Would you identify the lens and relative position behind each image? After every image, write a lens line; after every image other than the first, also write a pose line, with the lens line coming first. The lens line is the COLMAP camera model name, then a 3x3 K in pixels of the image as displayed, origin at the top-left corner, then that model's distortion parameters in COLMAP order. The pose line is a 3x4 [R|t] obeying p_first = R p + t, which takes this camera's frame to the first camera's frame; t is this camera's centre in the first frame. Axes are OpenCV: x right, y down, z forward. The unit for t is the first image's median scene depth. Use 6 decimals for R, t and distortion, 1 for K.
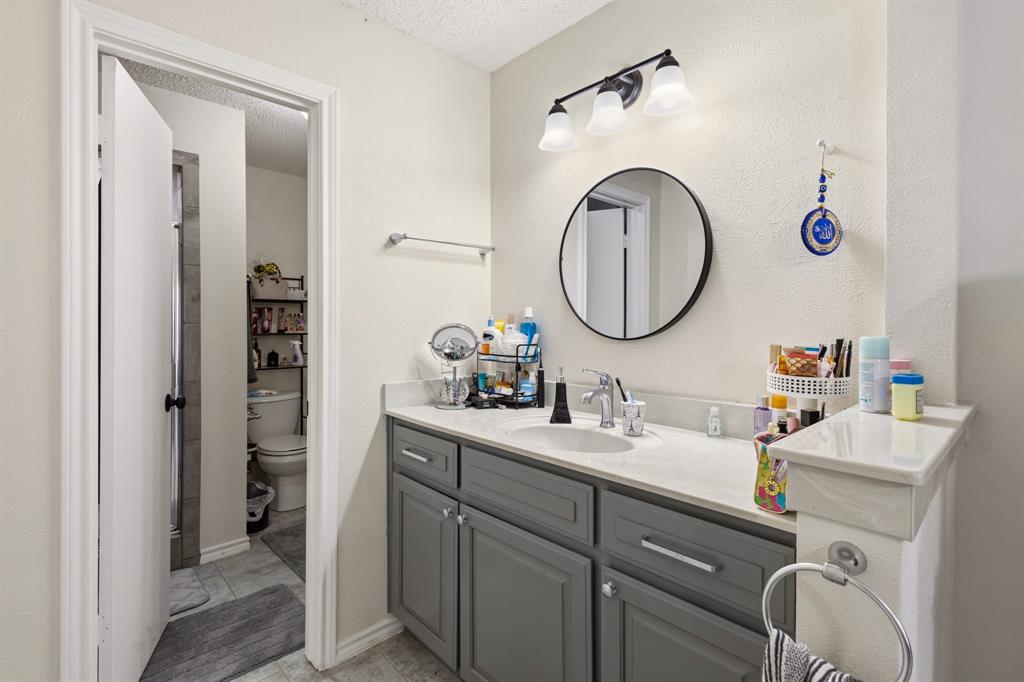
lens RADIAL K [[477.3, 0, 515.3], [0, 477.3, 333.1], [0, 0, 1]] dist [0.004866, -0.003229]
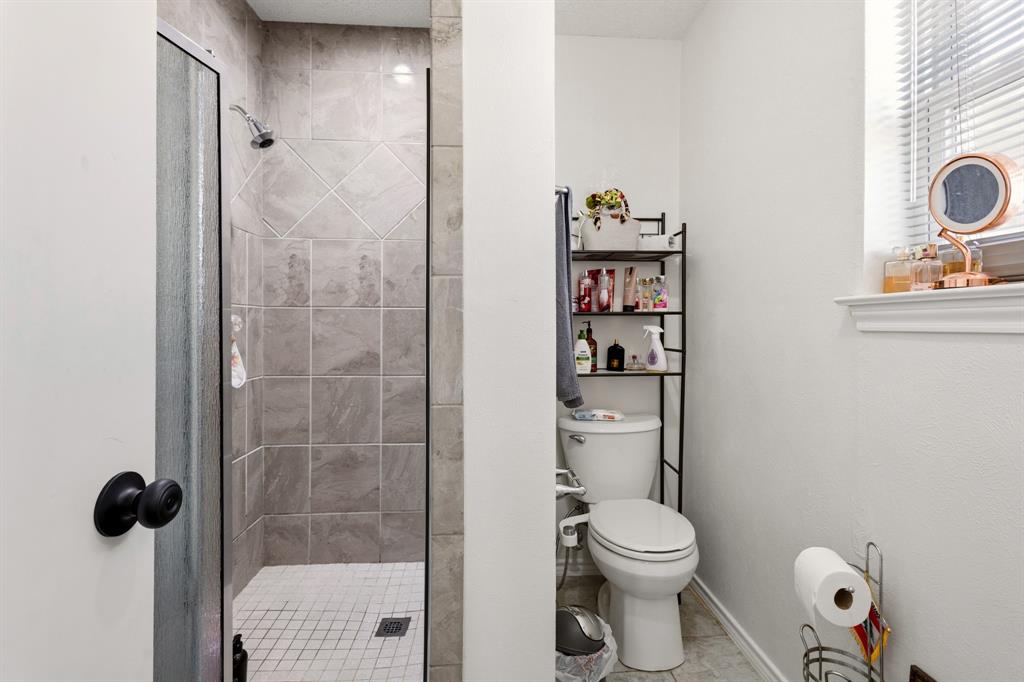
lens RADIAL K [[477.3, 0, 513.3], [0, 477.3, 331.1], [0, 0, 1]] dist [0.004866, -0.003229]
pose [[0.771299, 0.003827, -0.636462, -0.236437], [-0.001908, 0.999991, 0.003701, 0.020922], [0.636470, -0.001640, 0.771299, 0.479148]]
